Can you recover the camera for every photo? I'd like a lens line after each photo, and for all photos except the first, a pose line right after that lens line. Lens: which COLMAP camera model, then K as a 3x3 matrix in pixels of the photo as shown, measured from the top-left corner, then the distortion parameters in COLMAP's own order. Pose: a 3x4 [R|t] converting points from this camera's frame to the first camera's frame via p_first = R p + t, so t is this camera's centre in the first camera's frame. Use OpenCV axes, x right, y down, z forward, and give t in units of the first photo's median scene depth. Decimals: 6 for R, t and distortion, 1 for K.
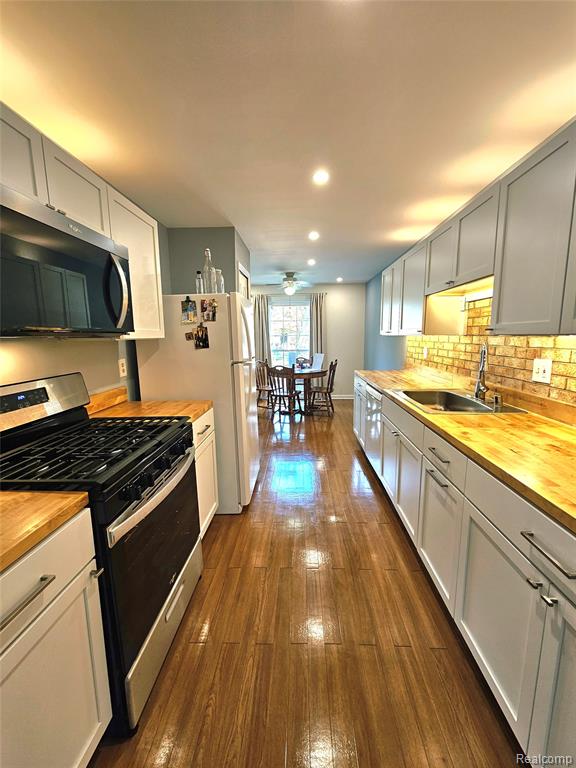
lens RADIAL K [[309.8, 0, 288.0], [0, 309.8, 384.0], [0, 0, 1]] dist [-0.000382, 0.000025]
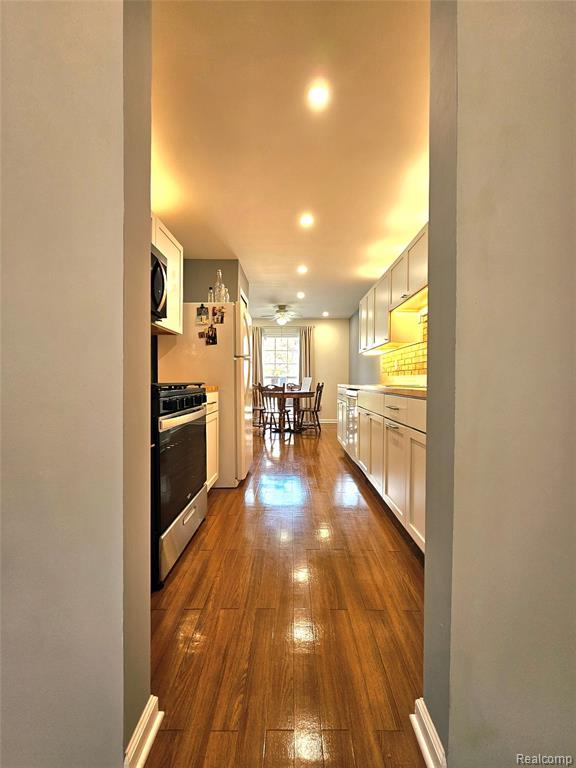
lens RADIAL K [[310.3, 0, 288.0], [0, 310.3, 384.0], [0, 0, 1]] dist [0.000257, 0.000002]
pose [[0.999401, 0.016426, 0.030468, -0.002130], [-0.011888, 0.989570, -0.143558, 0.096689], [-0.032509, 0.143110, 0.989173, -0.098281]]
